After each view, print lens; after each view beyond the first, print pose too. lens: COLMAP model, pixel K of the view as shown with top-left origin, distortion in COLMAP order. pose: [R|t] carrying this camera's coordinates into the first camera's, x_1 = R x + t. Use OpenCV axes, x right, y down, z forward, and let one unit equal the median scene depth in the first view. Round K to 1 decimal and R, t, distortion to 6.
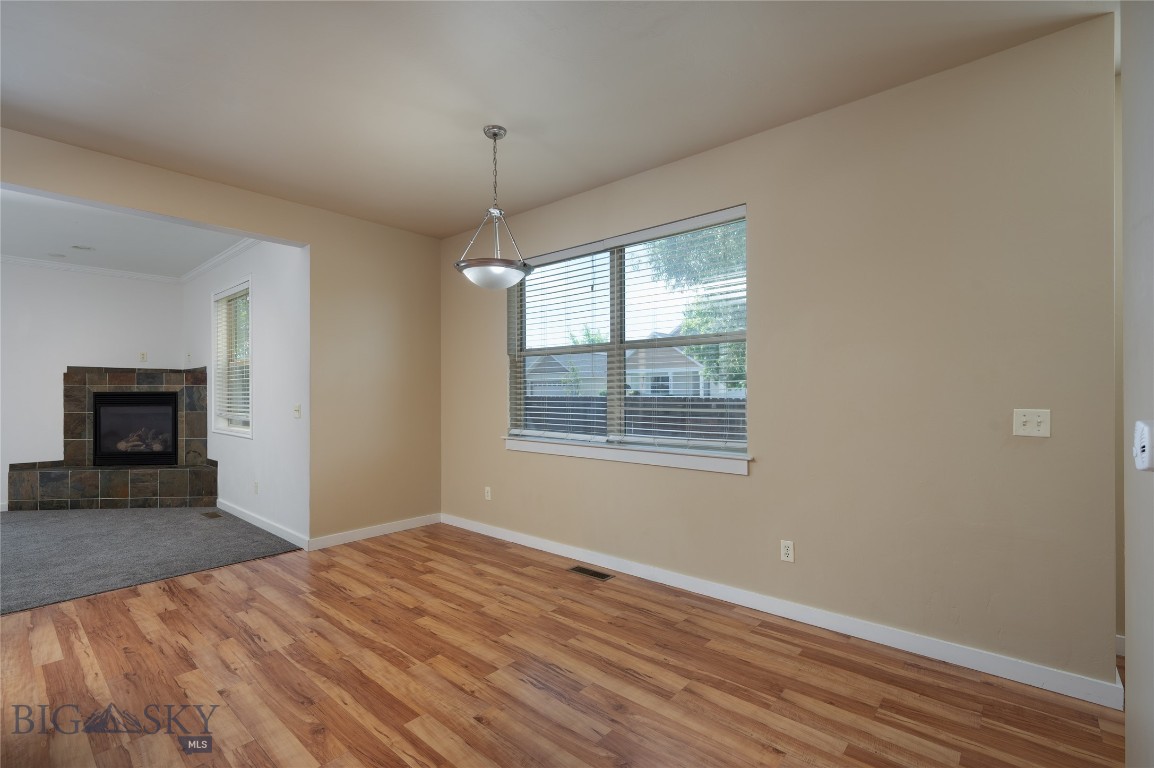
lens RADIAL K [[531.8, 0, 559.7], [0, 531.8, 399.7], [0, 0, 1]] dist [0.014653, -0.000798]
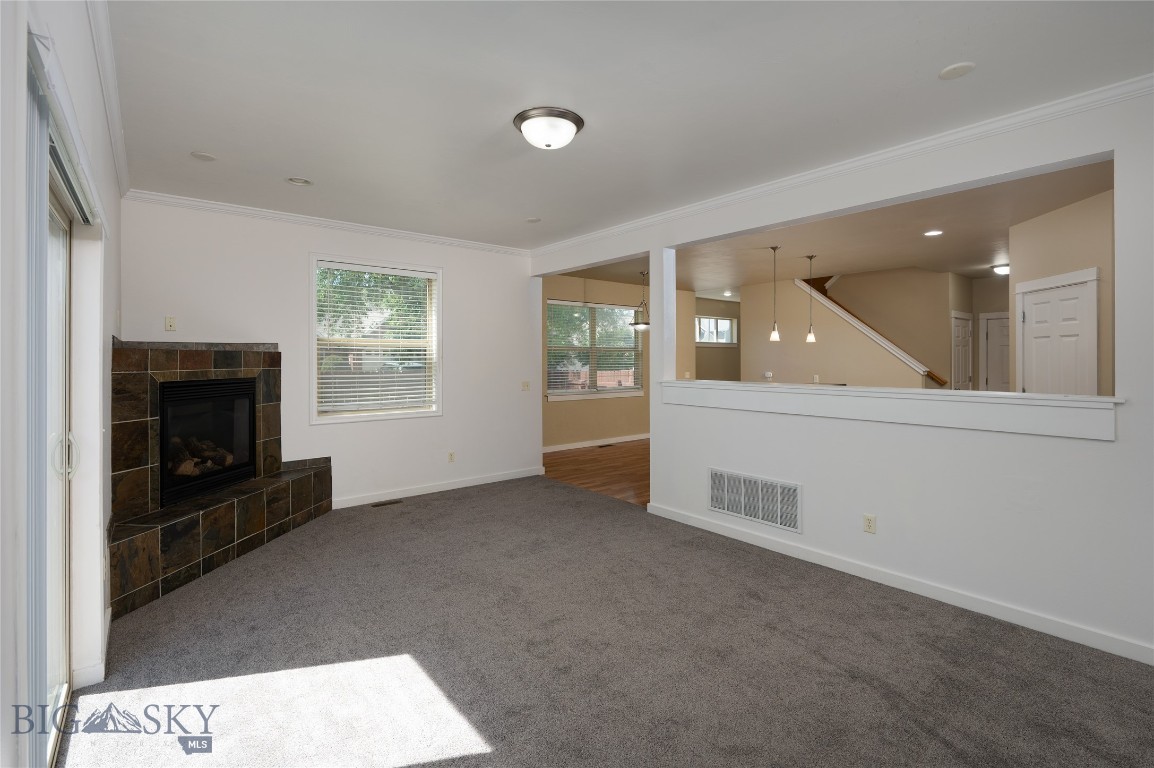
lens RADIAL K [[546.0, 0, 586.4], [0, 546.0, 352.6], [0, 0, 1]] dist [0.001564, 0.000426]
pose [[0.119197, 0.012431, 0.992793, -1.958053], [0.010152, 0.999854, -0.013738, -0.047722], [-0.992819, 0.011716, 0.119053, 0.648647]]
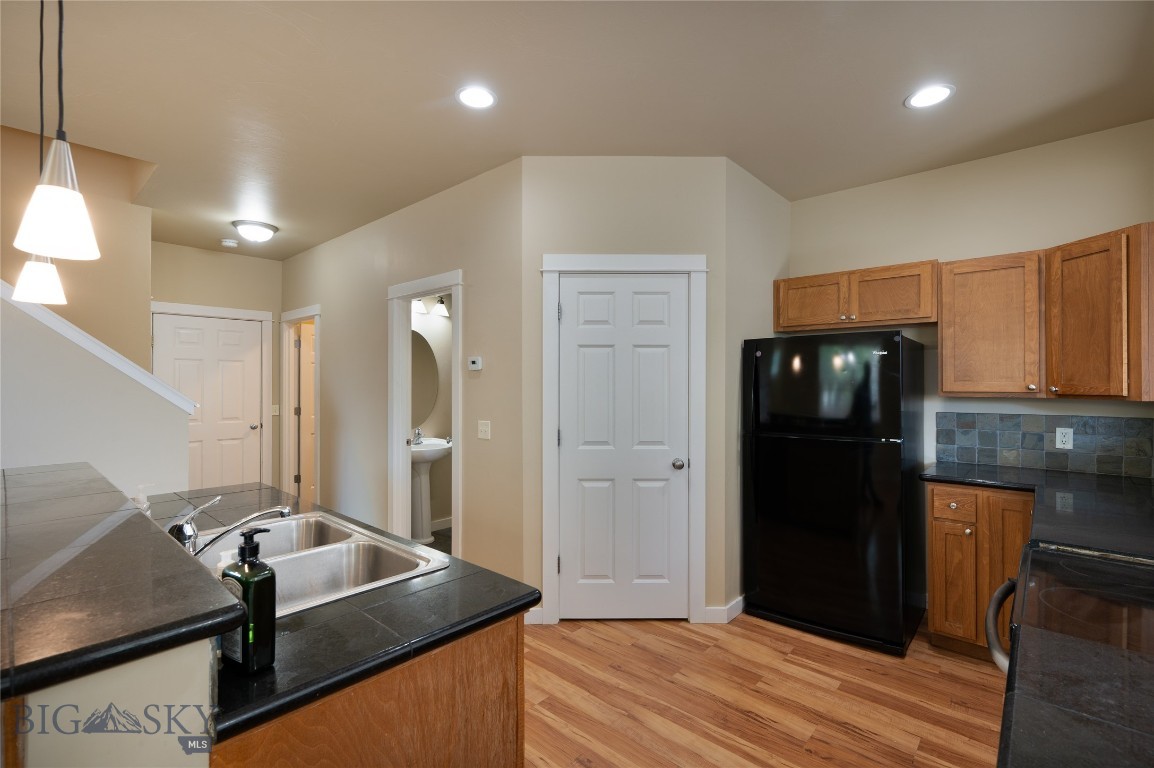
lens RADIAL K [[531.8, 0, 582.6], [0, 531.8, 384.5], [0, 0, 1]] dist [0.014653, -0.000798]
pose [[-0.999966, 0.002467, -0.007821, -0.632538], [0.002357, 0.999898, 0.014099, -0.046392], [0.007855, 0.014080, -0.999870, 0.544321]]
